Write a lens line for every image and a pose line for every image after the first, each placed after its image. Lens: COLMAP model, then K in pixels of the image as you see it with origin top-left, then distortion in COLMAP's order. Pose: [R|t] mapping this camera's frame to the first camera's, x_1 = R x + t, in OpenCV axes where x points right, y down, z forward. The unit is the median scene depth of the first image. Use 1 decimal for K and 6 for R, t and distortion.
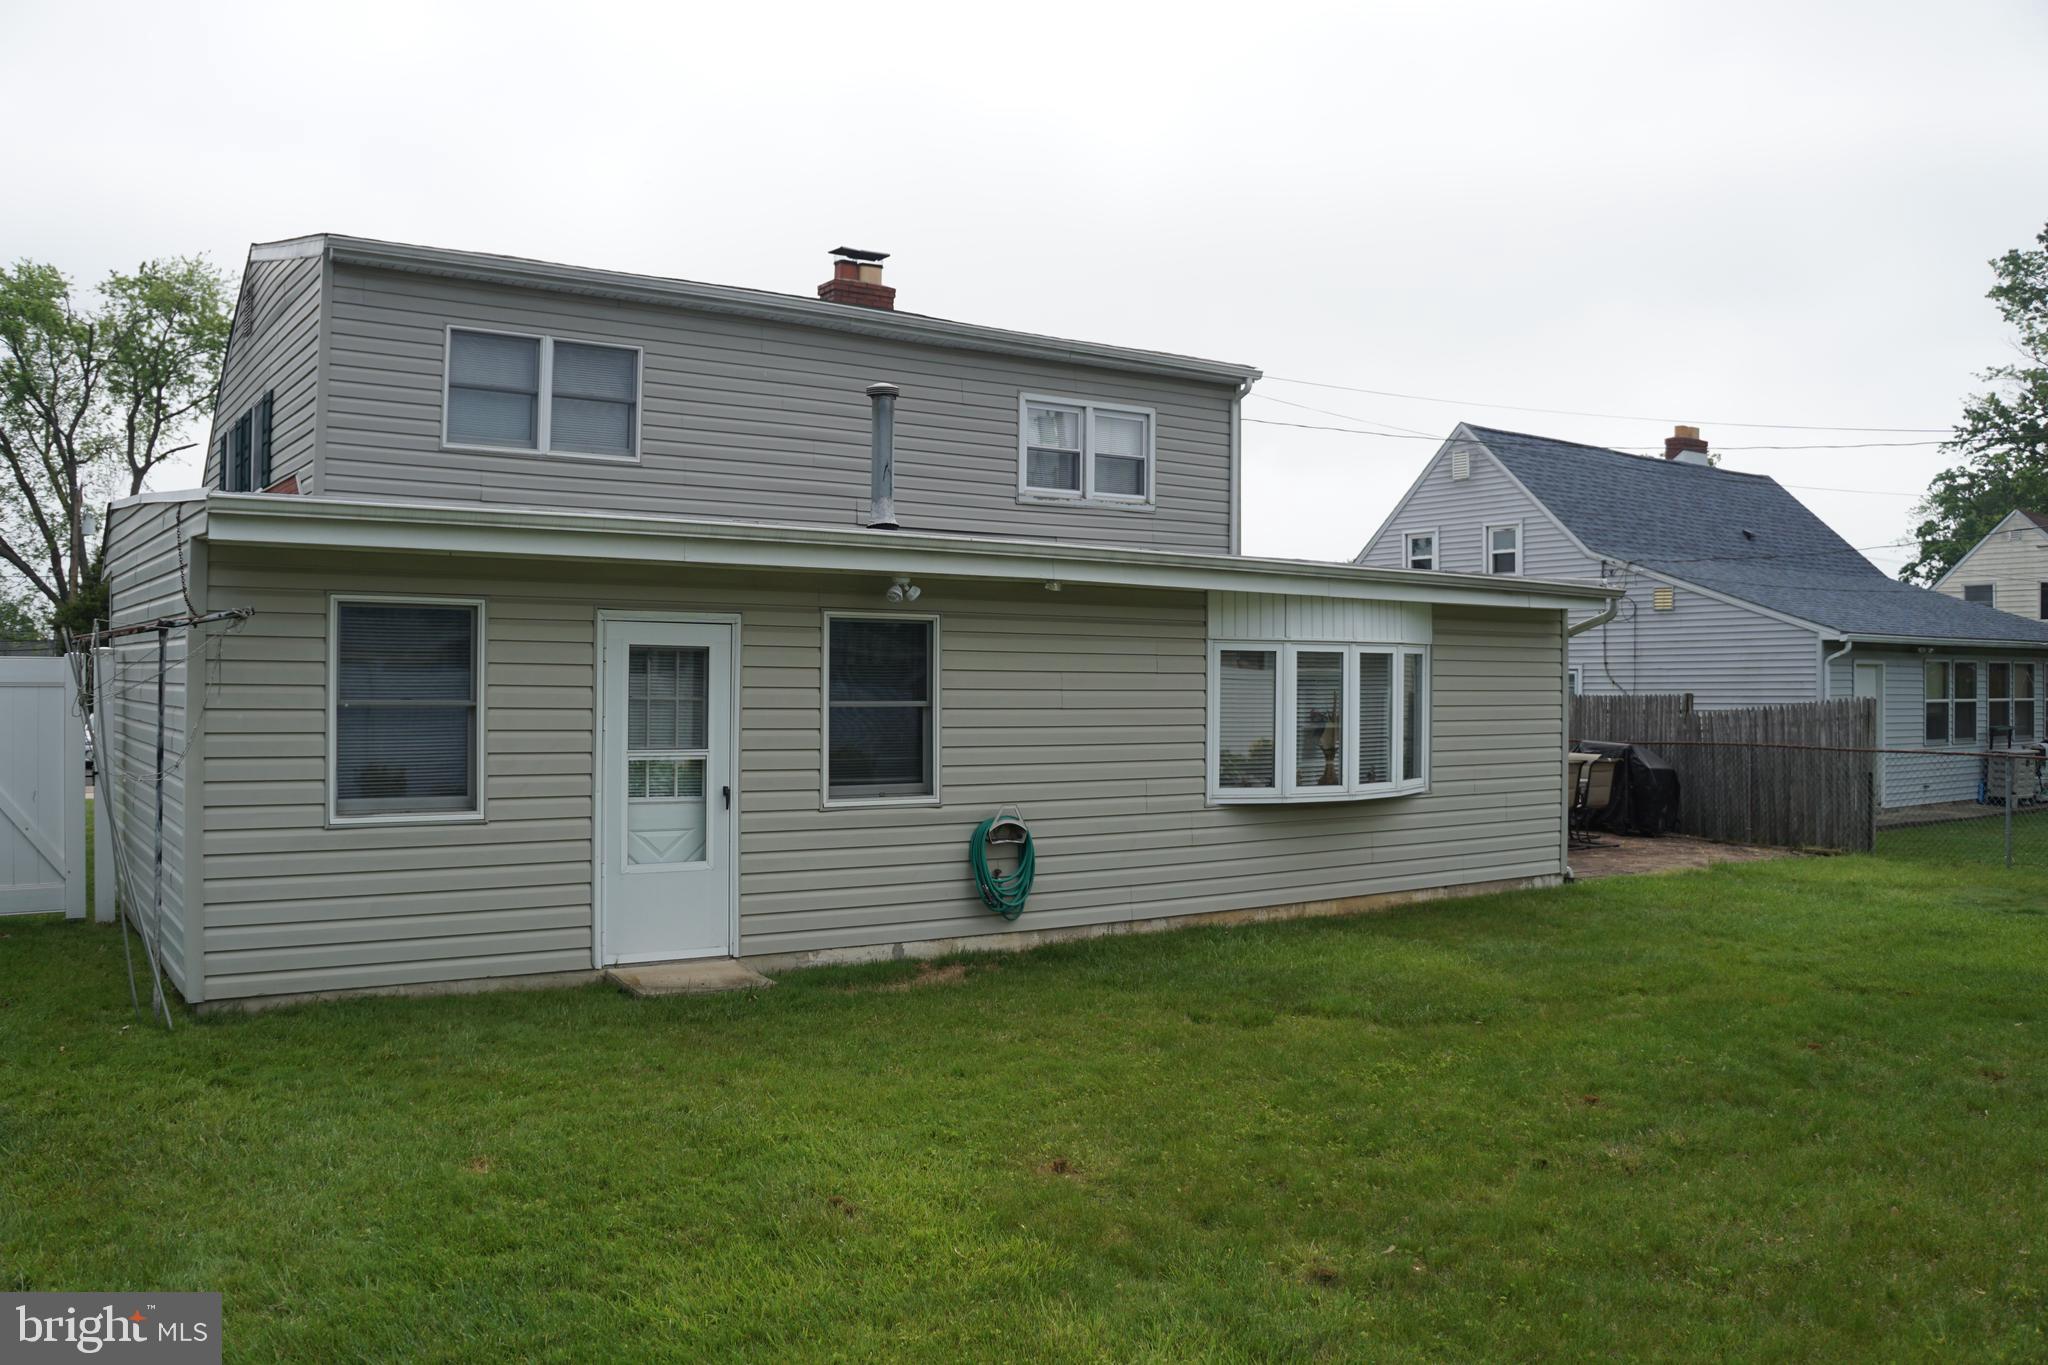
lens RADIAL K [[1602.6, 0, 1033.3], [0, 1602.6, 667.5], [0, 0, 1]] dist [-0.188773, 0.131309]
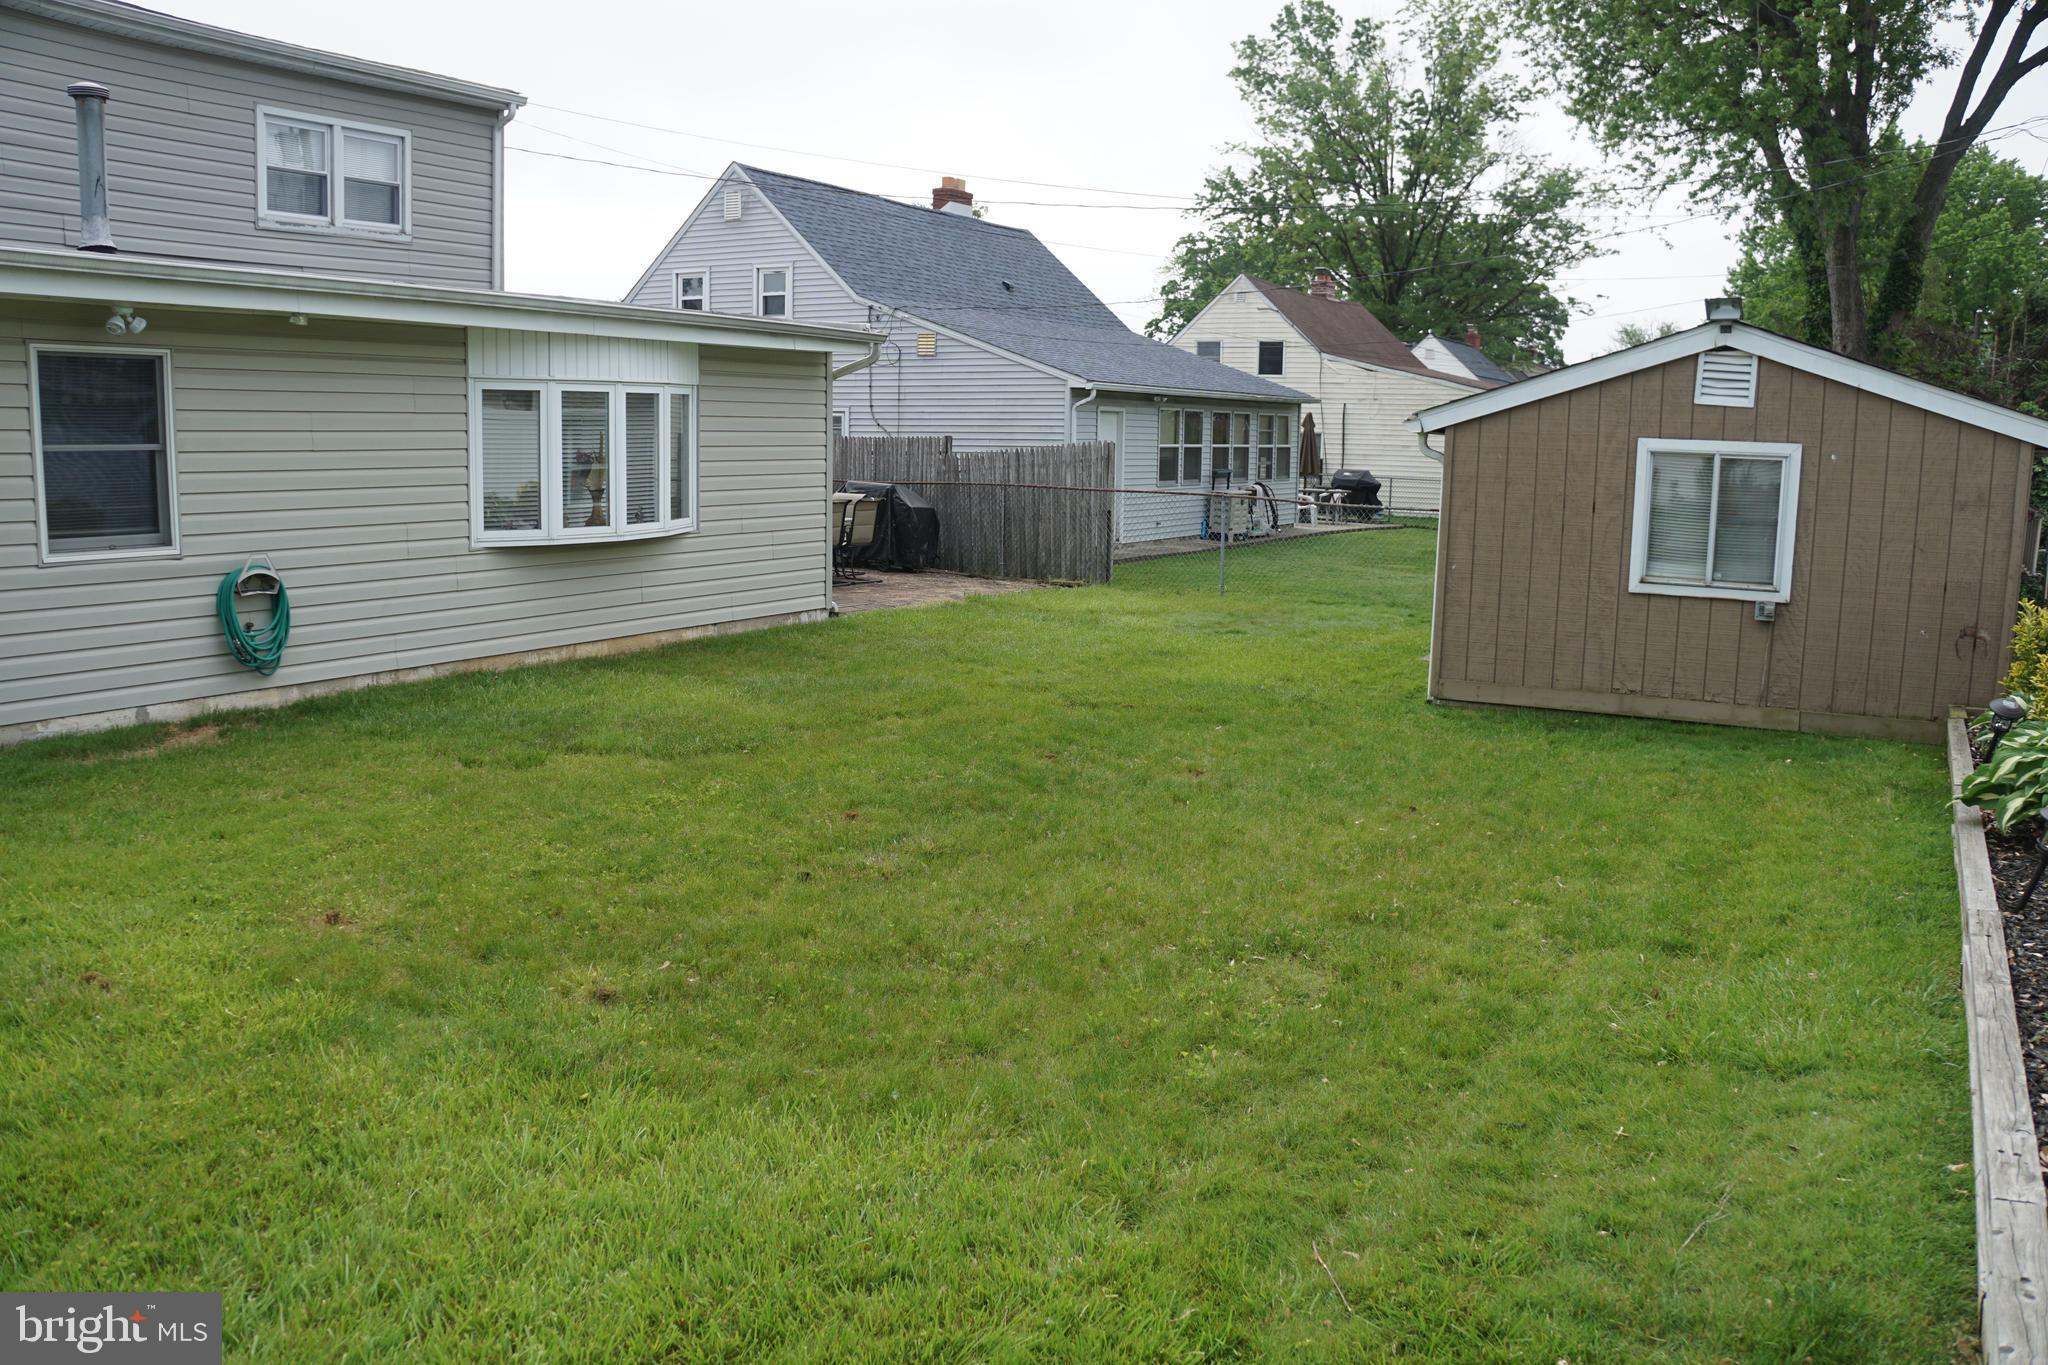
lens RADIAL K [[1602.6, 0, 1033.3], [0, 1602.6, 667.5], [0, 0, 1]] dist [-0.188773, 0.131309]
pose [[0.900891, -0.052743, 0.430829, 0.001899], [-0.017480, 0.987376, 0.157430, 0.001100], [-0.433694, -0.149358, 0.888595, -0.012182]]
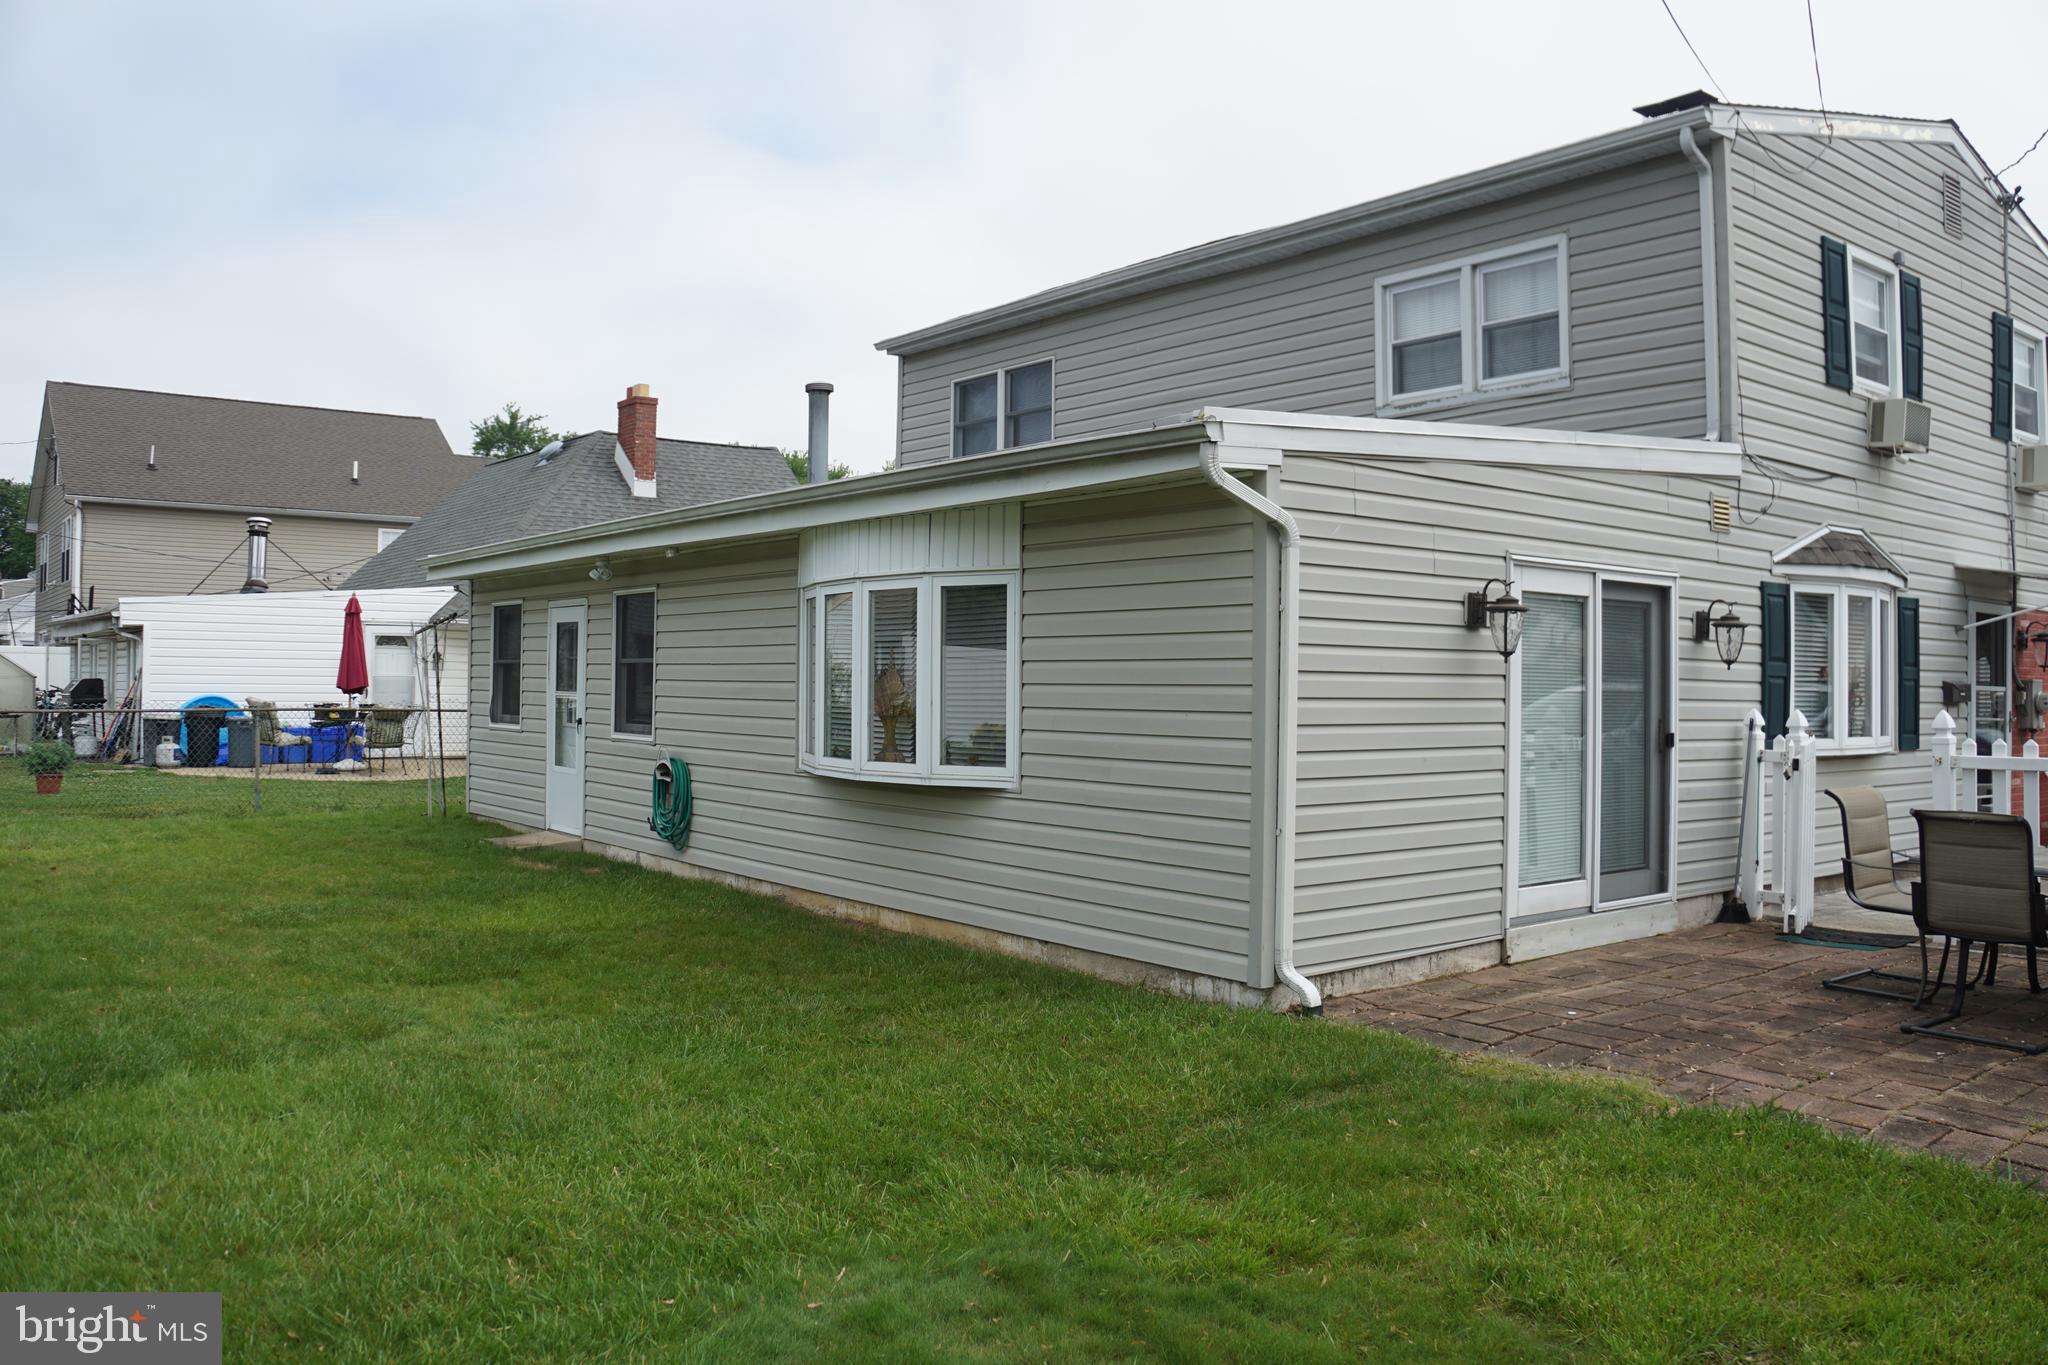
lens RADIAL K [[1602.6, 0, 1033.3], [0, 1602.6, 667.5], [0, 0, 1]] dist [-0.188773, 0.131309]
pose [[0.055897, -0.016937, -0.998293, 1.112908], [-0.000645, 0.999855, -0.016999, 0.046368], [0.998436, 0.001594, 0.055878, 1.171405]]
